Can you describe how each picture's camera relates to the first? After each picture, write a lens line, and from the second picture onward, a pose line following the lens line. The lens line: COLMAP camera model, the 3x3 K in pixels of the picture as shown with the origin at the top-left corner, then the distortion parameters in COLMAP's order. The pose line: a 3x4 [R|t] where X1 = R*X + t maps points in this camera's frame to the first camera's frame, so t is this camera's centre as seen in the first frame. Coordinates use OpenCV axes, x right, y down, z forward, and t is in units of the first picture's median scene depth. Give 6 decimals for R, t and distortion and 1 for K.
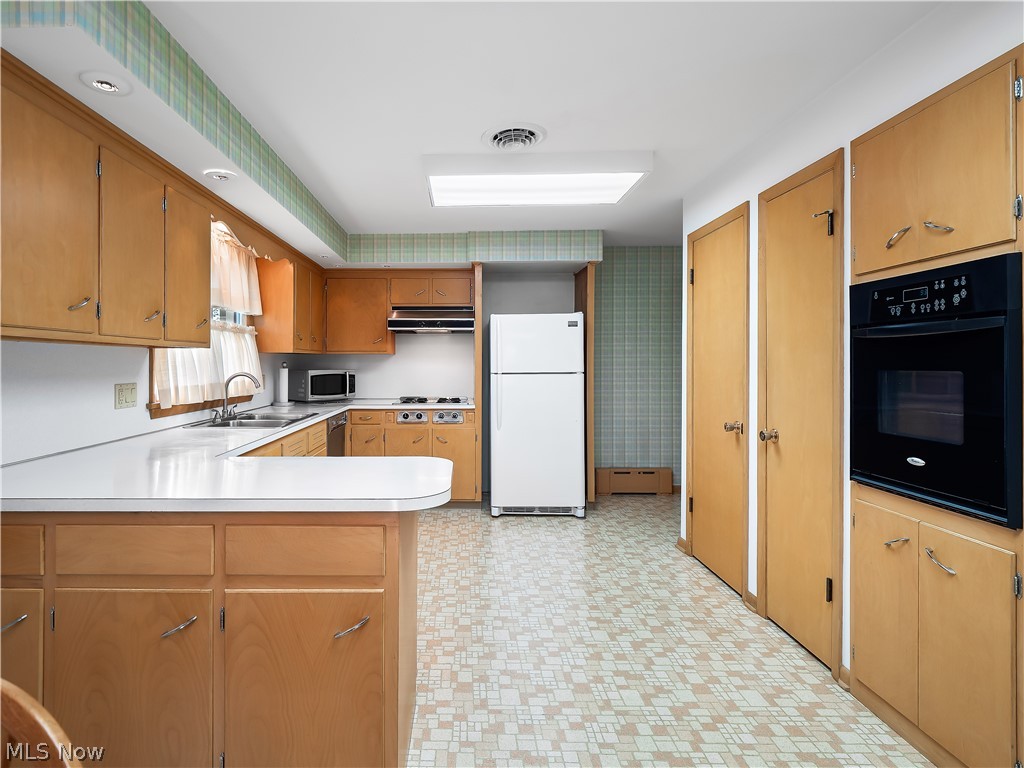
lens RADIAL K [[521.6, 0, 454.7], [0, 521.6, 367.5], [0, 0, 1]] dist [0.008362, -0.008834]
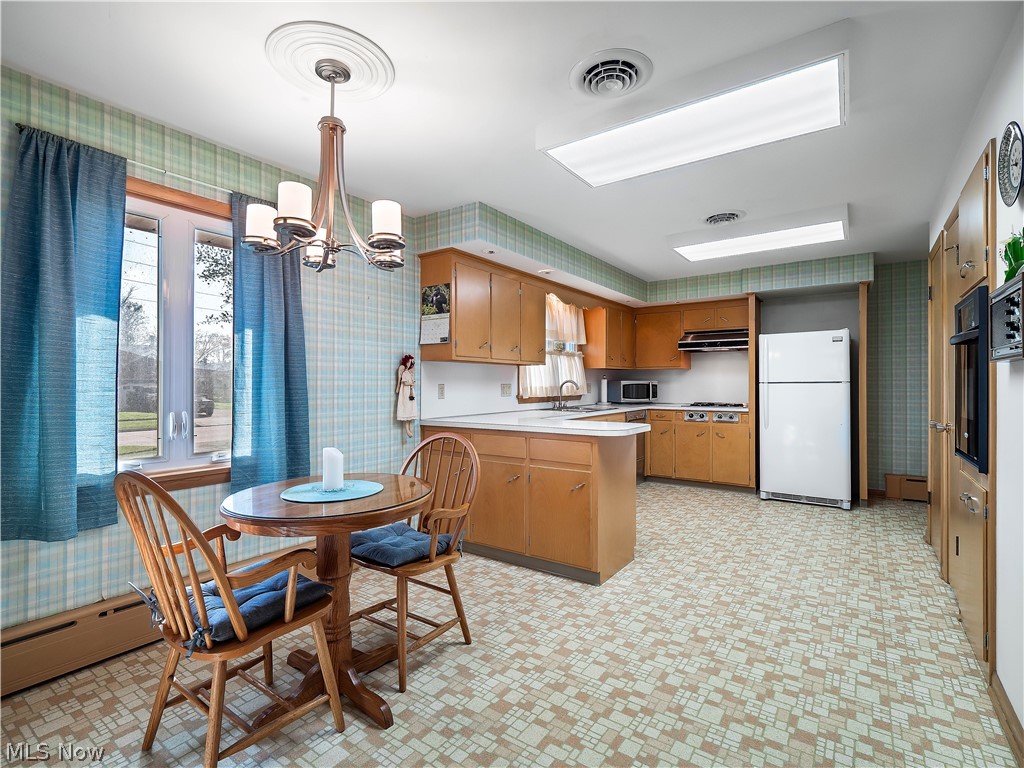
lens RADIAL K [[496.9, 0, 514.8], [0, 496.9, 382.7], [0, 0, 1]] dist [0.005948, -0.006626]
pose [[0.829525, -0.000654, -0.558469, 0.377673], [-0.003964, 0.999967, -0.007058, 0.034040], [0.558456, 0.008068, 0.829495, -0.451801]]
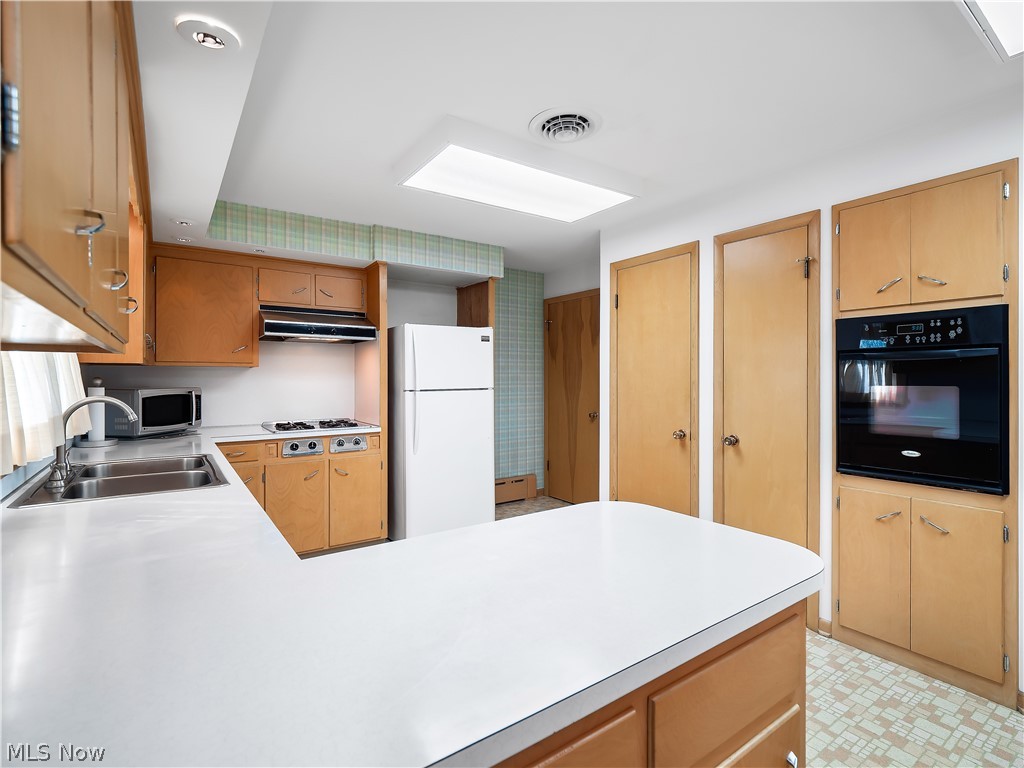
lens RADIAL K [[496.9, 0, 509.5], [0, 496.9, 380.9], [0, 0, 1]] dist [0.005948, -0.006626]
pose [[0.815501, -0.003749, 0.578743, -0.419014], [0.004275, 0.999991, 0.000454, -0.006772], [-0.578739, 0.002104, 0.815510, 0.330542]]
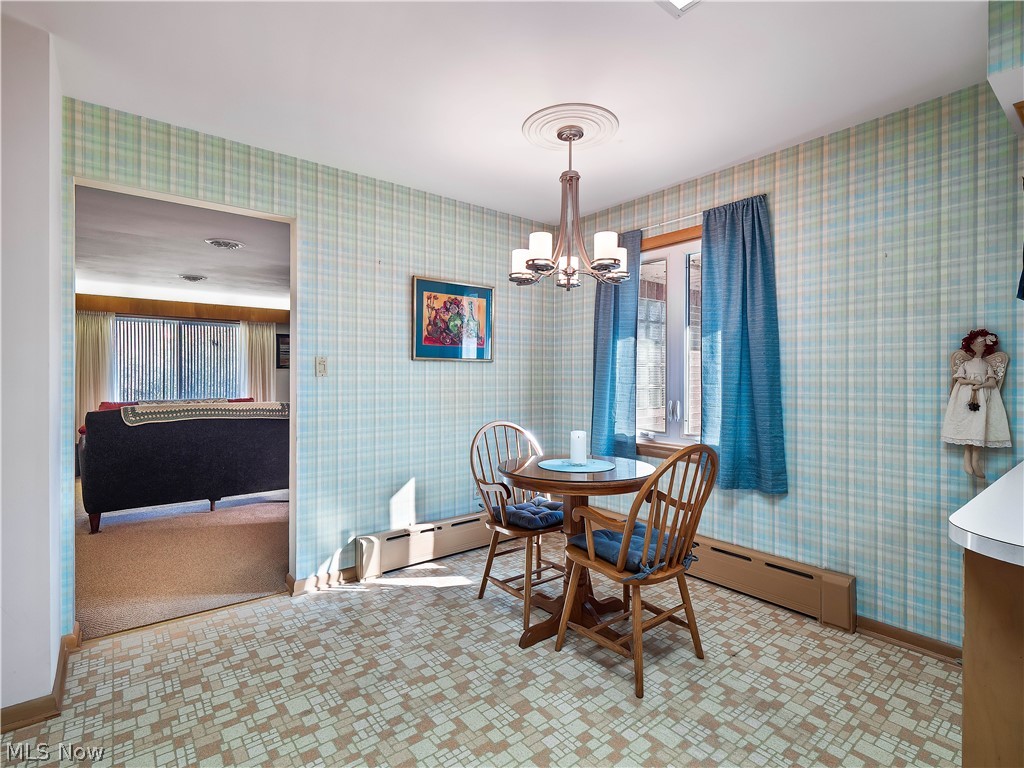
lens RADIAL K [[496.9, 0, 517.9], [0, 496.9, 381.3], [0, 0, 1]] dist [0.005948, -0.006626]
pose [[-0.765552, 0.005455, -0.643351, 0.412419], [-0.005087, 0.999881, 0.014531, 0.022933], [0.643354, 0.014397, -0.765433, 0.564686]]
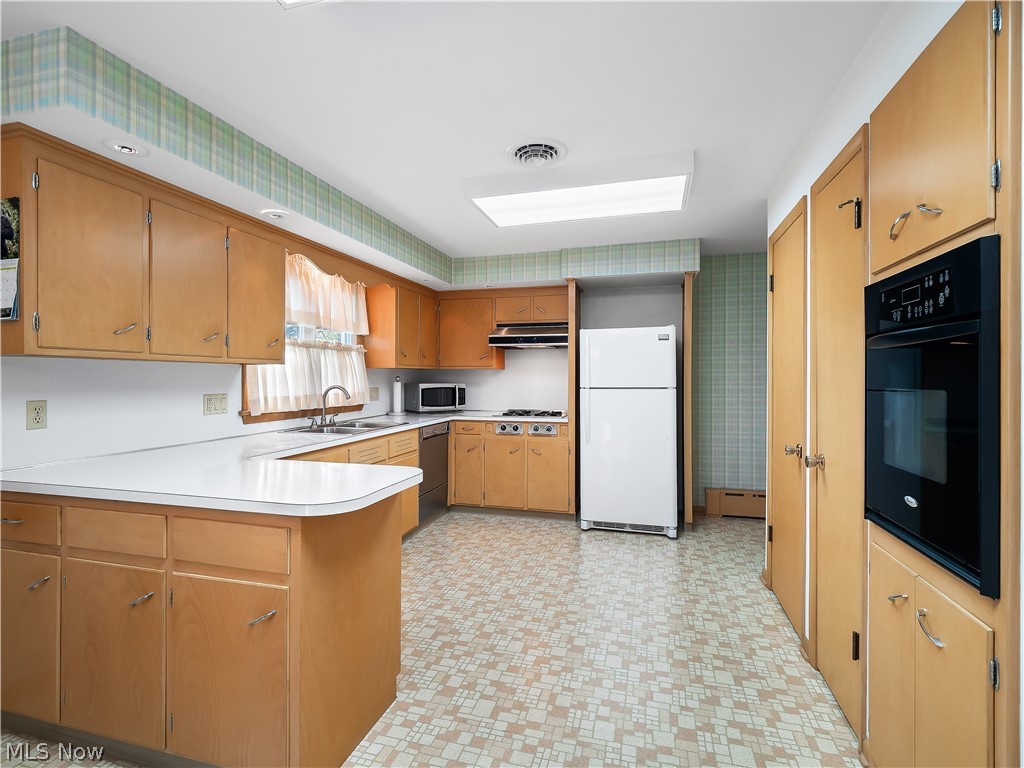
lens RADIAL K [[496.9, 0, 515.1], [0, 496.9, 380.9], [0, 0, 1]] dist [0.005948, -0.006626]
pose [[0.968287, 0.004173, -0.249804, 0.286896], [-0.004371, 0.999990, -0.000239, -0.002038], [0.249801, 0.001323, 0.968296, 0.058469]]
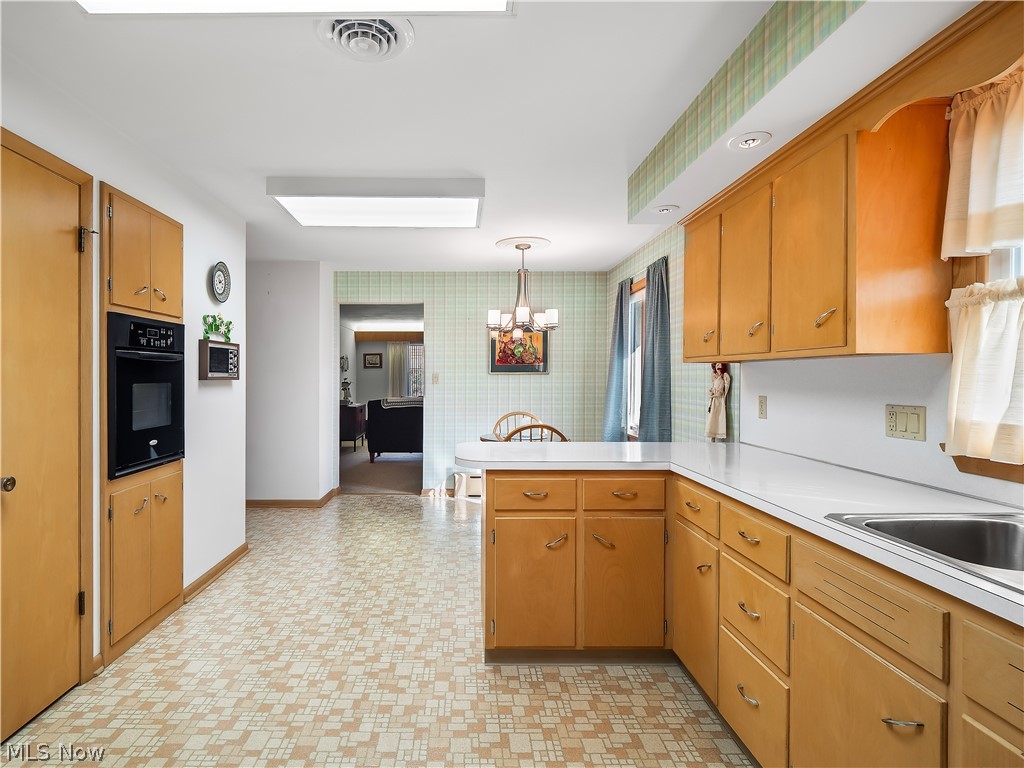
lens RADIAL K [[521.6, 0, 460.6], [0, 521.6, 378.8], [0, 0, 1]] dist [0.008362, -0.008834]
pose [[-0.999973, 0.001129, -0.007321, -0.007496], [0.001038, 0.999923, 0.012348, -0.014279], [0.007335, 0.012340, -0.999897, 1.523076]]
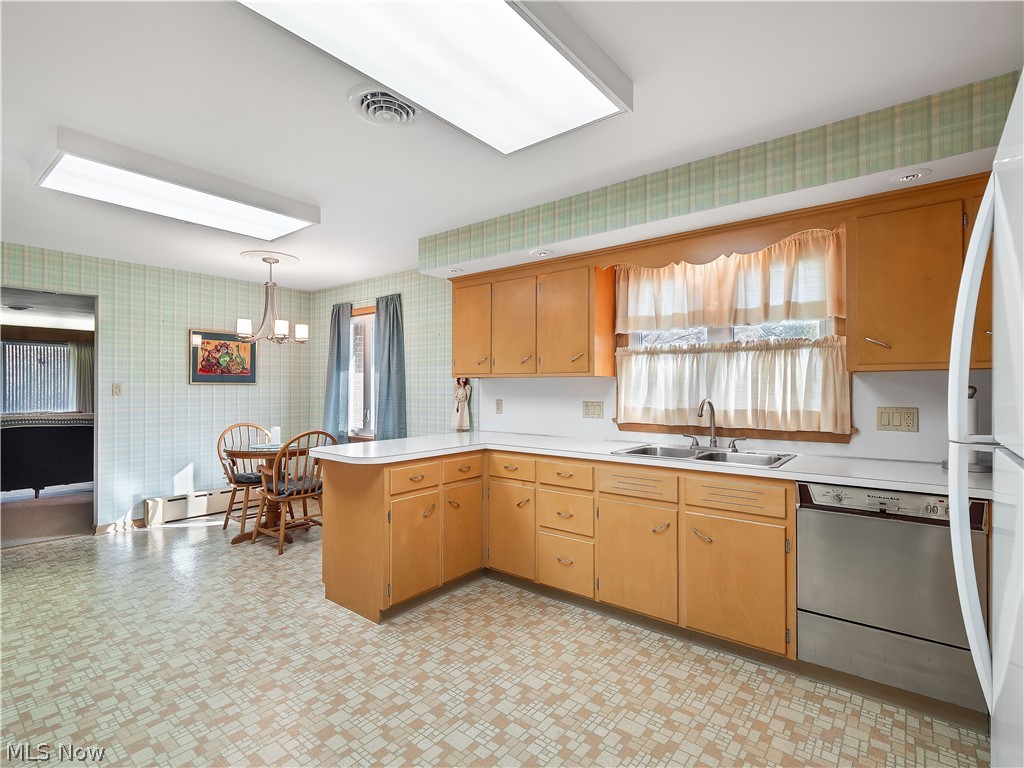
lens RADIAL K [[496.9, 0, 507.9], [0, 496.9, 387.1], [0, 0, 1]] dist [0.005948, -0.006626]
pose [[-0.615966, -0.000008, -0.787773, 0.549700], [-0.006941, 0.999961, 0.005417, -0.014795], [0.787742, 0.008804, -0.615942, 1.480567]]
